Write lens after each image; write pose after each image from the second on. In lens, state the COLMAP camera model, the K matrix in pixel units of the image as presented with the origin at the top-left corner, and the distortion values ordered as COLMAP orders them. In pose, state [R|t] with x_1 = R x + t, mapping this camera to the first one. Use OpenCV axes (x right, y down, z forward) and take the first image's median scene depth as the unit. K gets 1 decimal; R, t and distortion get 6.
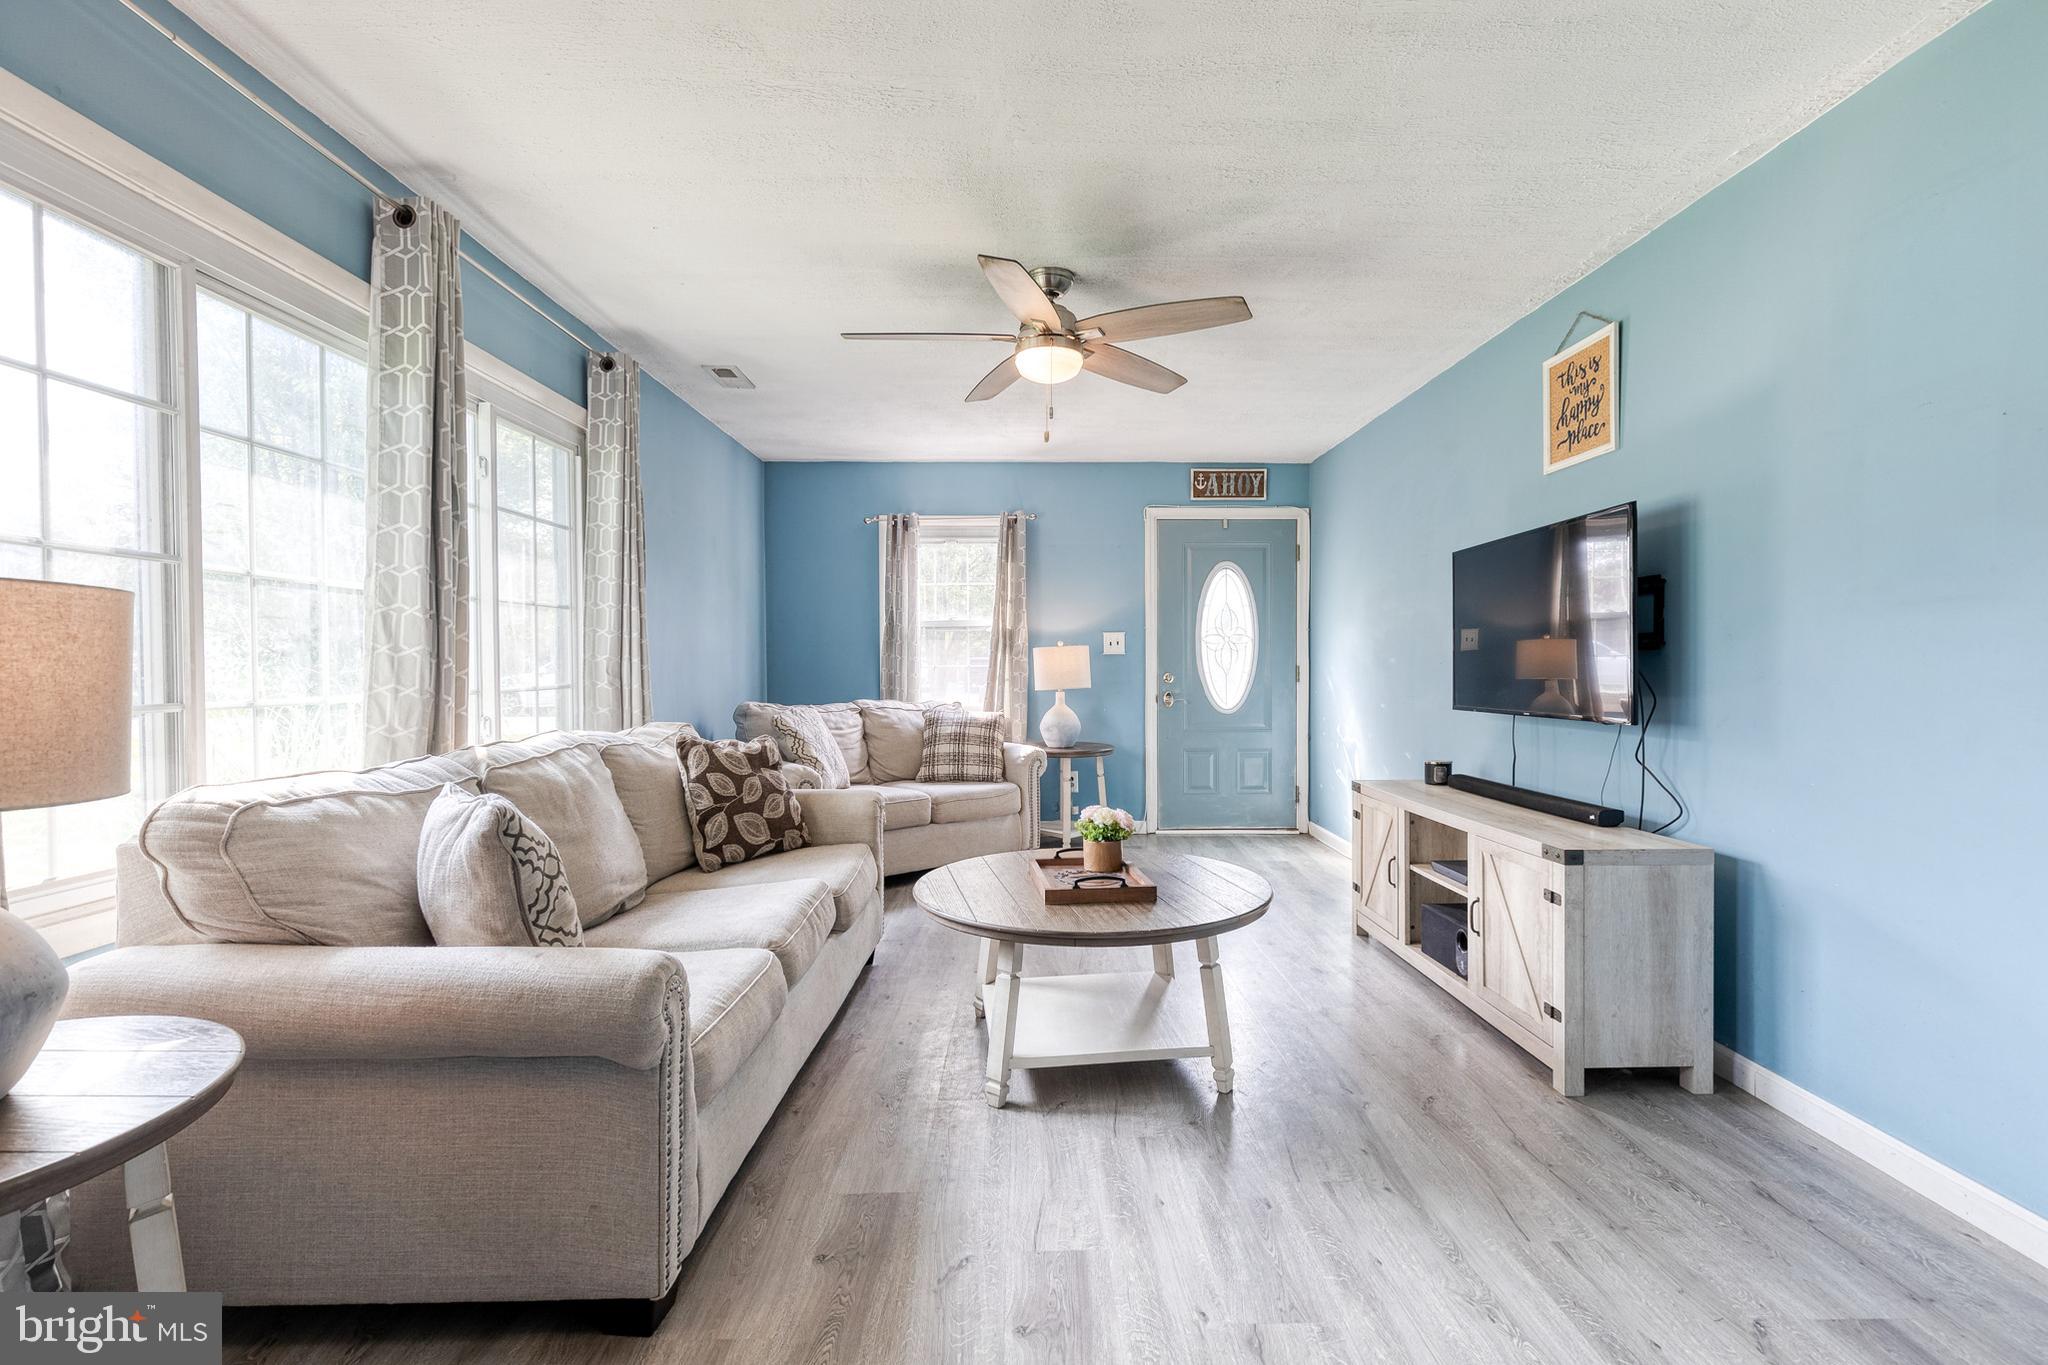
lens RADIAL K [[918.7, 0, 1049.4], [0, 918.7, 680.3], [0, 0, 1]] dist [0.010723, -0.000566]
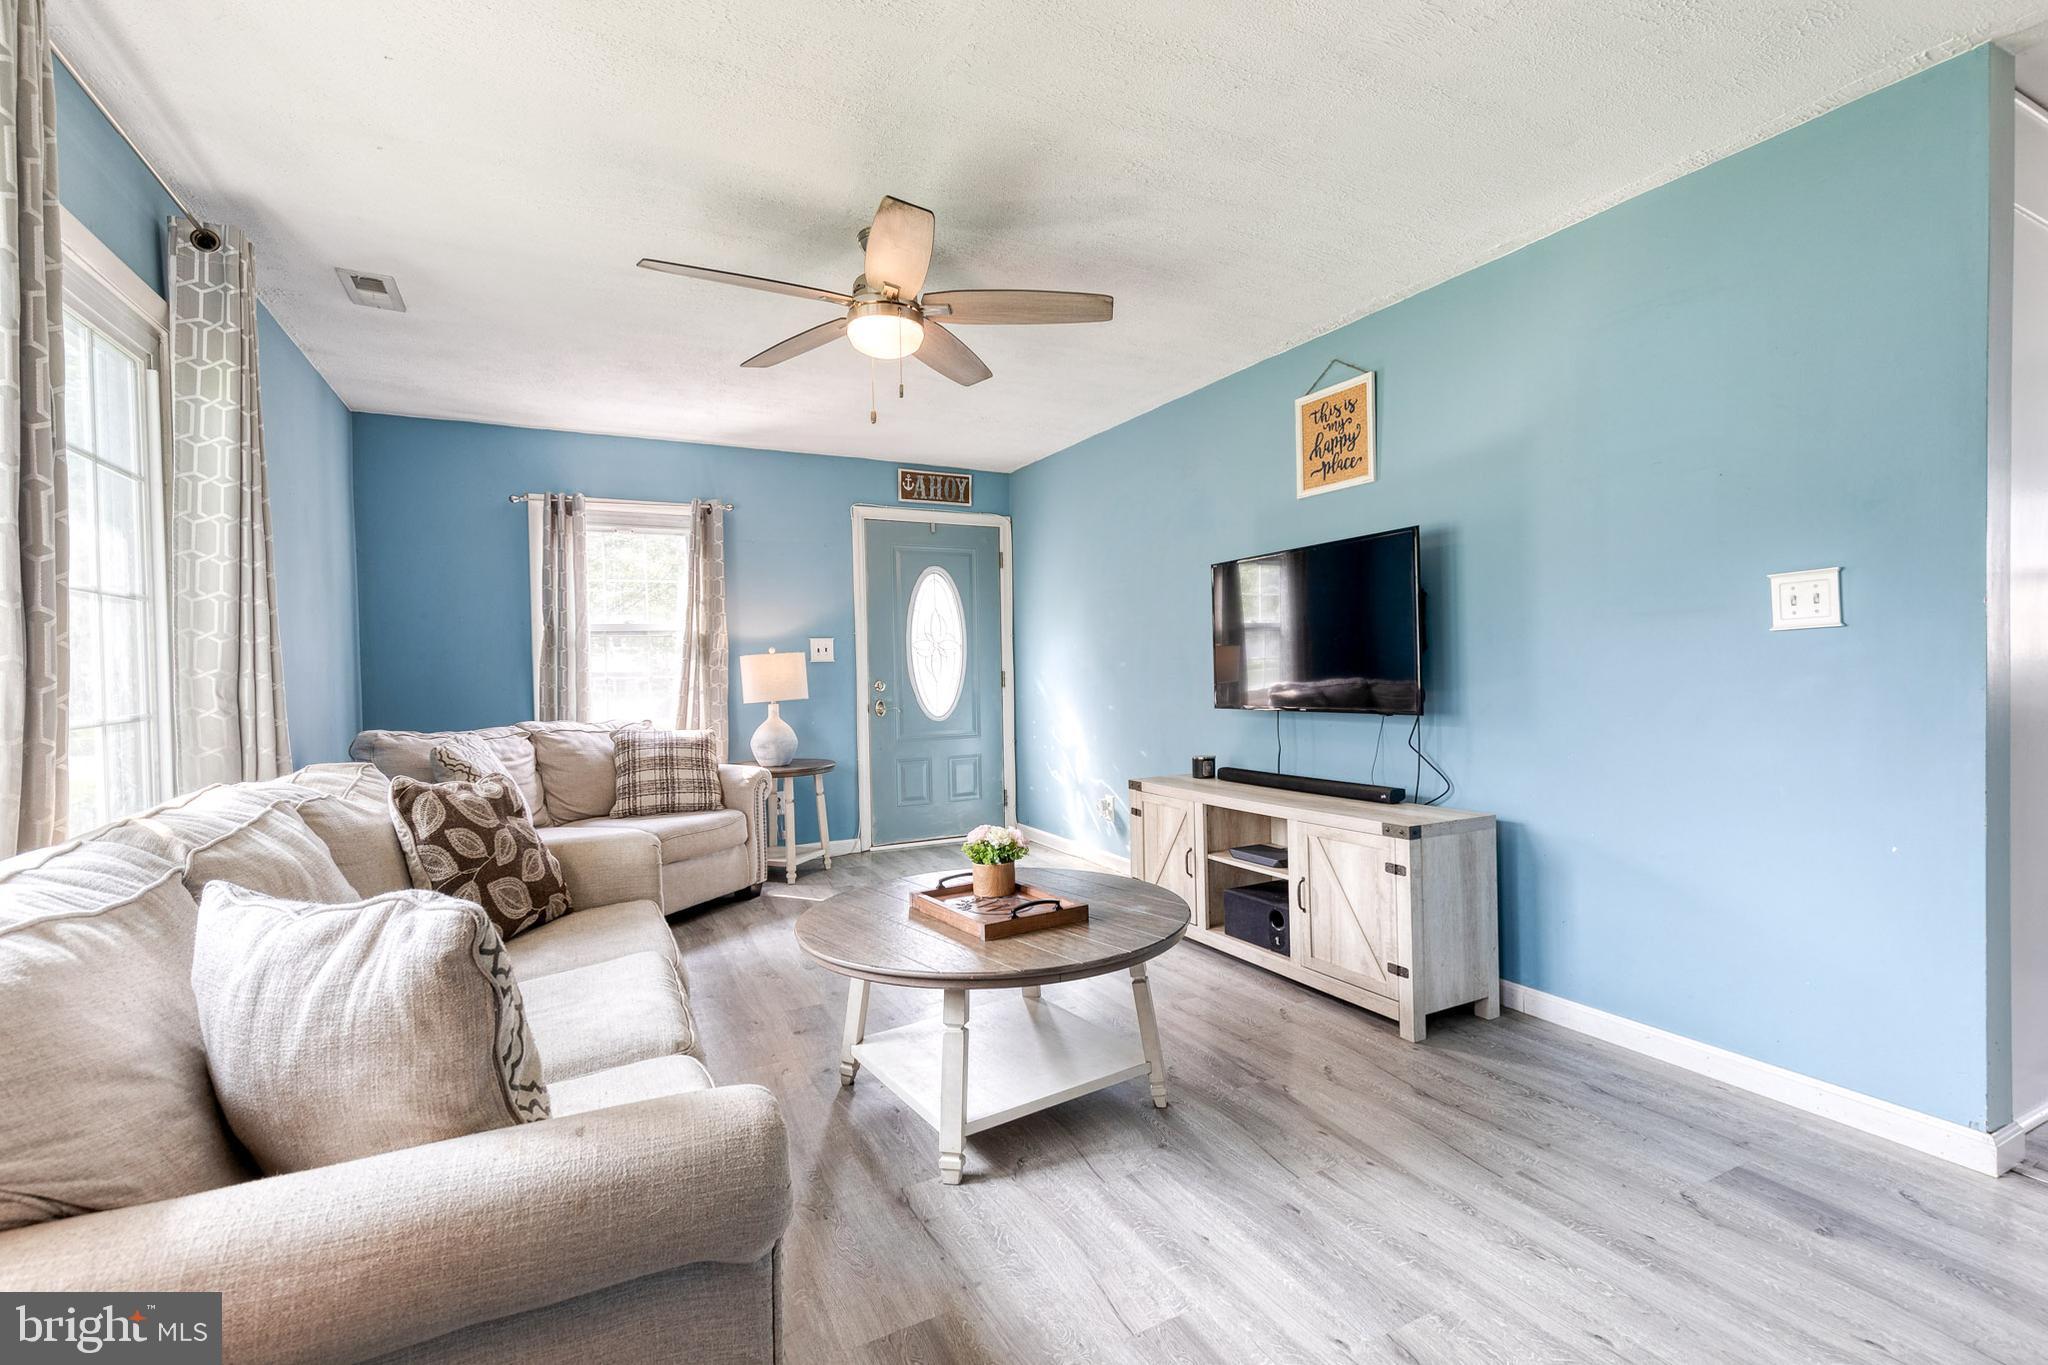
lens RADIAL K [[918.7, 0, 1049.4], [0, 918.7, 680.3], [0, 0, 1]] dist [0.010723, -0.000566]
pose [[0.895722, -0.019811, 0.444173, -0.246008], [0.023452, 0.999721, -0.002704, -0.003398], [-0.443995, 0.012839, 0.895937, 0.124652]]
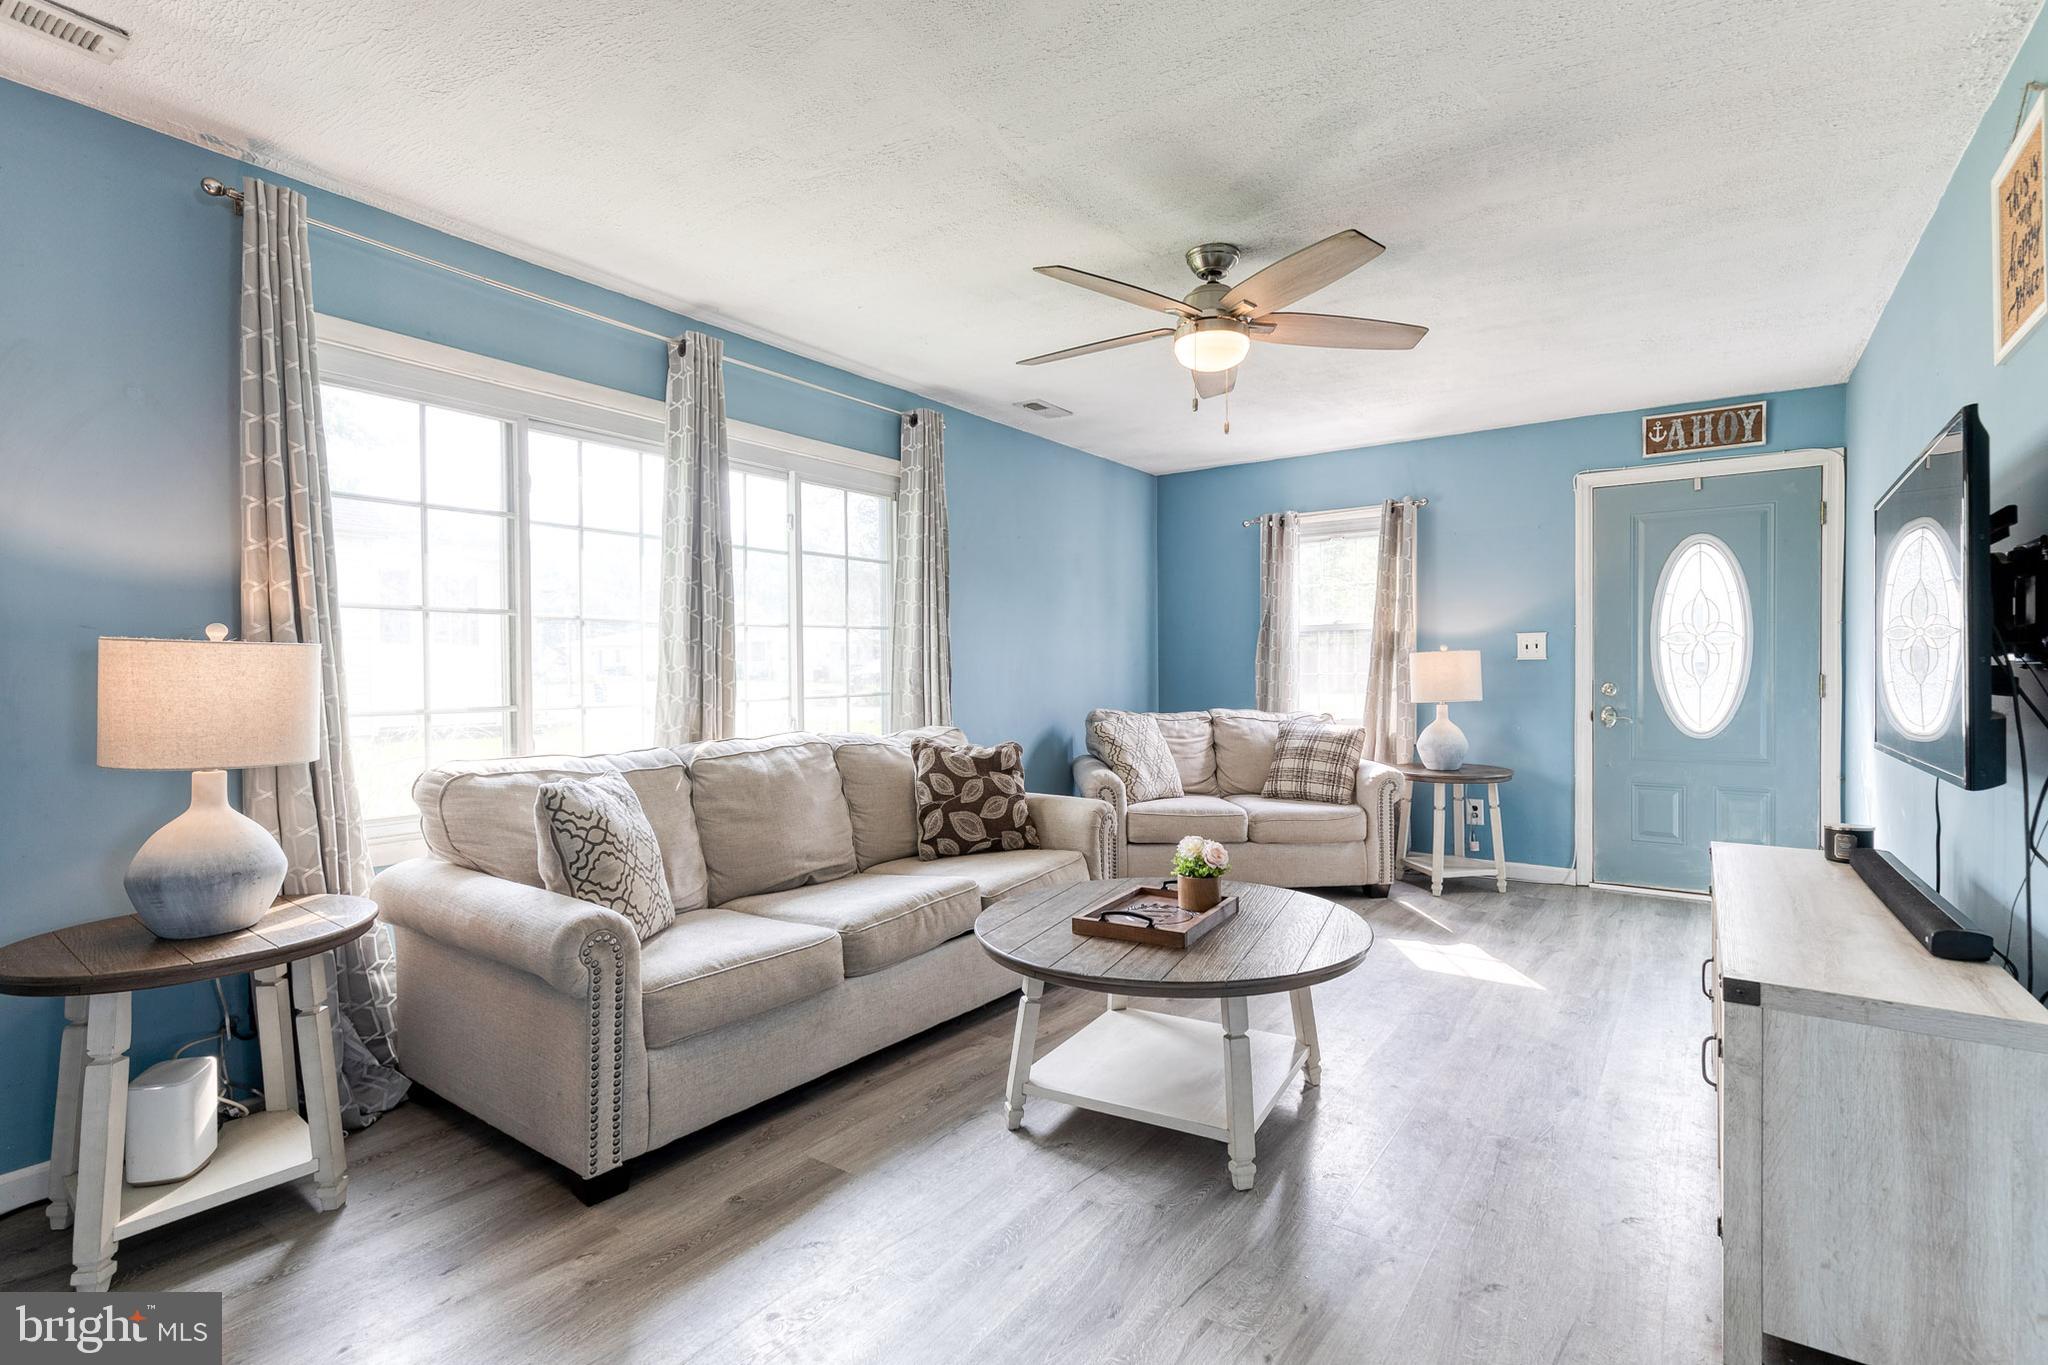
lens RADIAL K [[945.2, 0, 1073.7], [0, 945.2, 680.2], [0, 0, 1]] dist [0.011243, -0.000661]
pose [[0.814983, 0.005843, -0.579456, 0.409631], [-0.006855, 0.999976, 0.000442, -0.013823], [0.579445, 0.003612, 0.815004, 0.143787]]
